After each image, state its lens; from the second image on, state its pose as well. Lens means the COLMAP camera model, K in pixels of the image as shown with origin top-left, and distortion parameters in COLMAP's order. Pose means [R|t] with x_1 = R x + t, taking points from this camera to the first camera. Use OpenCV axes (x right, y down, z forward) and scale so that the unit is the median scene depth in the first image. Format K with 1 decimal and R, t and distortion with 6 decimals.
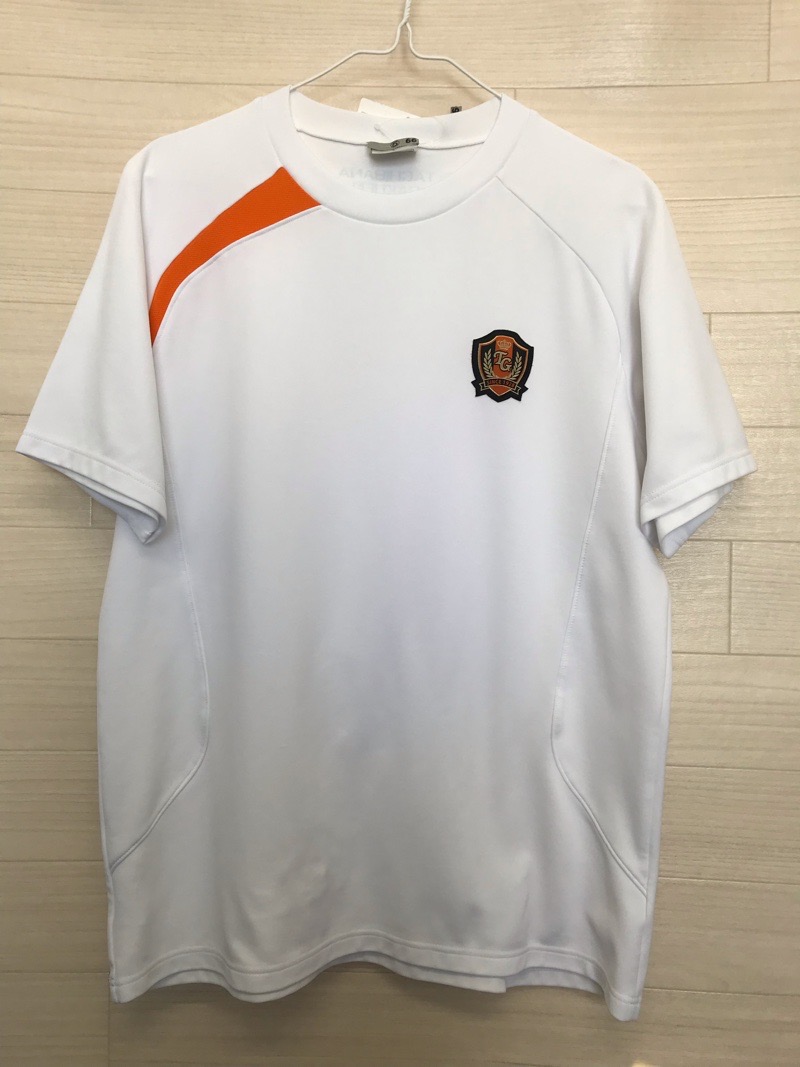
lens RADIAL K [[885.6, 0, 399.4], [0, 885.6, 509.6], [0, 0, 1]] dist [0.029493, 0.002932]
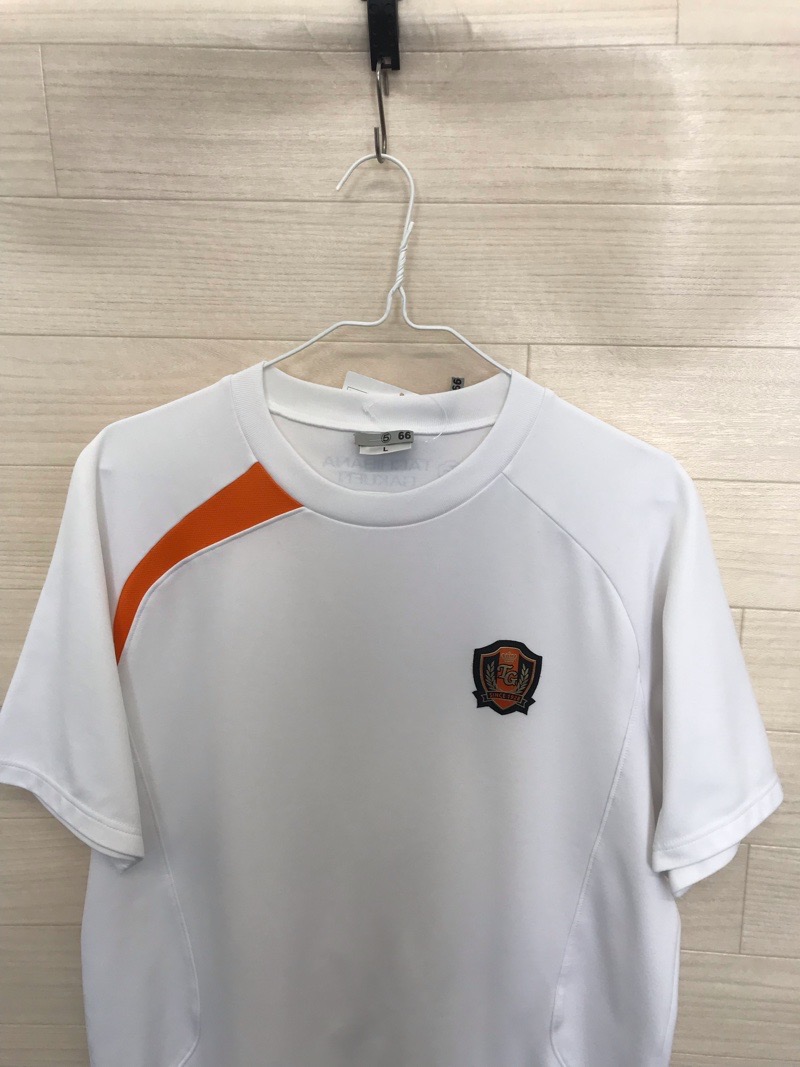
lens RADIAL K [[885.6, 0, 399.4], [0, 885.6, 509.6], [0, 0, 1]] dist [0.029493, 0.002932]
pose [[0.999801, -0.000047, -0.019966, 0.024777], [0.003890, 0.981290, 0.192495, -0.503431], [0.019583, -0.192534, 0.981095, 0.144834]]
